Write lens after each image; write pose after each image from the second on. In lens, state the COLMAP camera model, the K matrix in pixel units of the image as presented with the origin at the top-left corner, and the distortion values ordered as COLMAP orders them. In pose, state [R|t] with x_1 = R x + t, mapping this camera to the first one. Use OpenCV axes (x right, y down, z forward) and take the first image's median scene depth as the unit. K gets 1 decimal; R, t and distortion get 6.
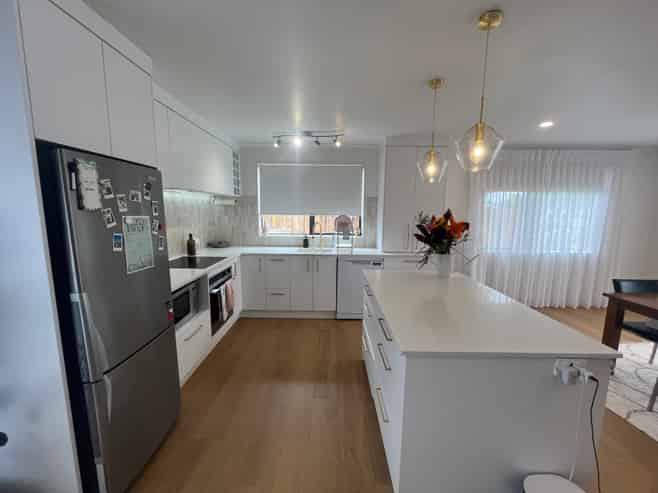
lens RADIAL K [[263.9, 0, 329.0], [0, 263.9, 246.5], [0, 0, 1]] dist [-0.000285, 0.000134]
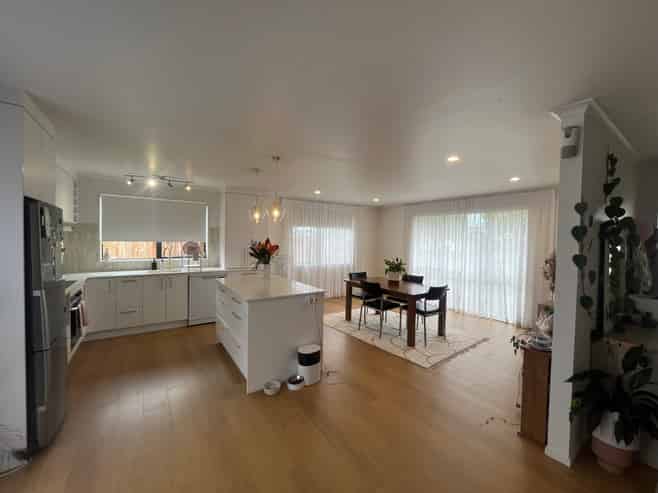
lens RADIAL K [[263.9, 0, 329.0], [0, 263.9, 246.5], [0, 0, 1]] dist [-0.000285, 0.000134]
pose [[0.818178, -0.011408, 0.574851, -0.141498], [0.069891, 0.994362, -0.079743, 0.053256], [-0.570701, 0.105421, 0.814363, -0.417107]]
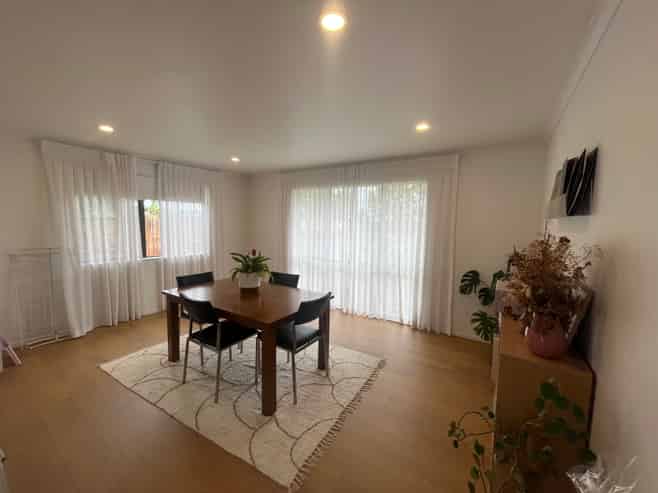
lens RADIAL K [[263.9, 0, 329.0], [0, 263.9, 246.5], [0, 0, 1]] dist [-0.000285, 0.000134]
pose [[0.539673, -0.075534, 0.838480, 0.350610], [0.103944, 0.994325, 0.022671, 0.025833], [-0.835433, 0.074920, 0.544461, -0.149902]]
